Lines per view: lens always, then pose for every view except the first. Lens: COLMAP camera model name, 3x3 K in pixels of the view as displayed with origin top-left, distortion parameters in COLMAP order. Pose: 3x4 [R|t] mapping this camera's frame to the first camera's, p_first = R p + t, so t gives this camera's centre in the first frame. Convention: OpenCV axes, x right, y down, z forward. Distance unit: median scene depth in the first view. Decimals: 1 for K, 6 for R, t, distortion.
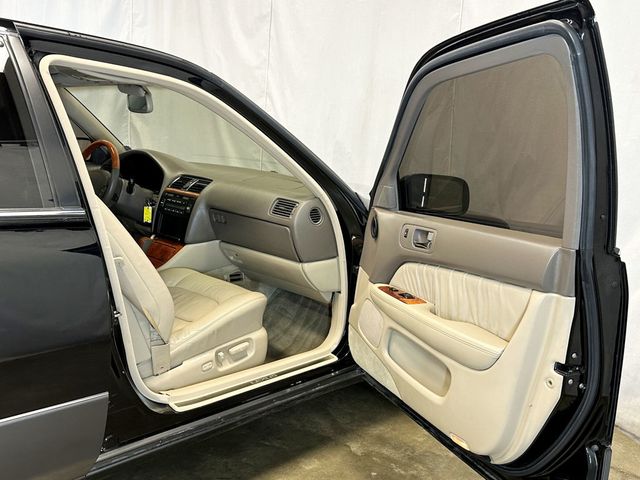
lens RADIAL K [[620.4, 0, 324.2], [0, 620.4, 237.7], [0, 0, 1]] dist [0.180784, -0.376521]
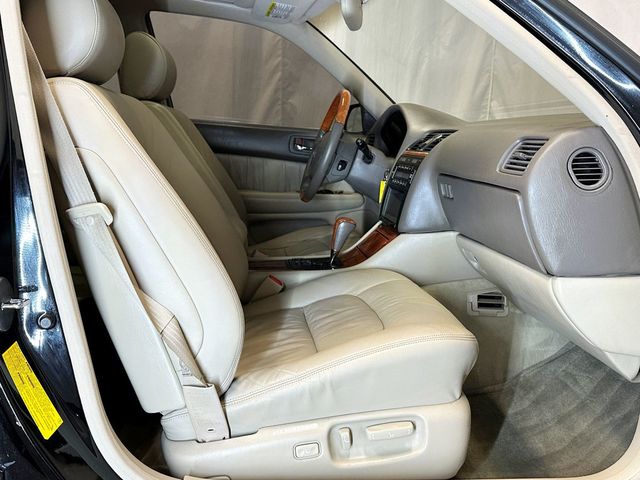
lens RADIAL K [[620.4, 0, 324.2], [0, 620.4, 237.7], [0, 0, 1]] dist [0.180784, -0.376521]
pose [[0.777884, 0.070134, -0.624482, 0.103106], [-0.103728, 0.994451, -0.017524, 0.032638], [0.619788, 0.078408, 0.780842, 0.474688]]
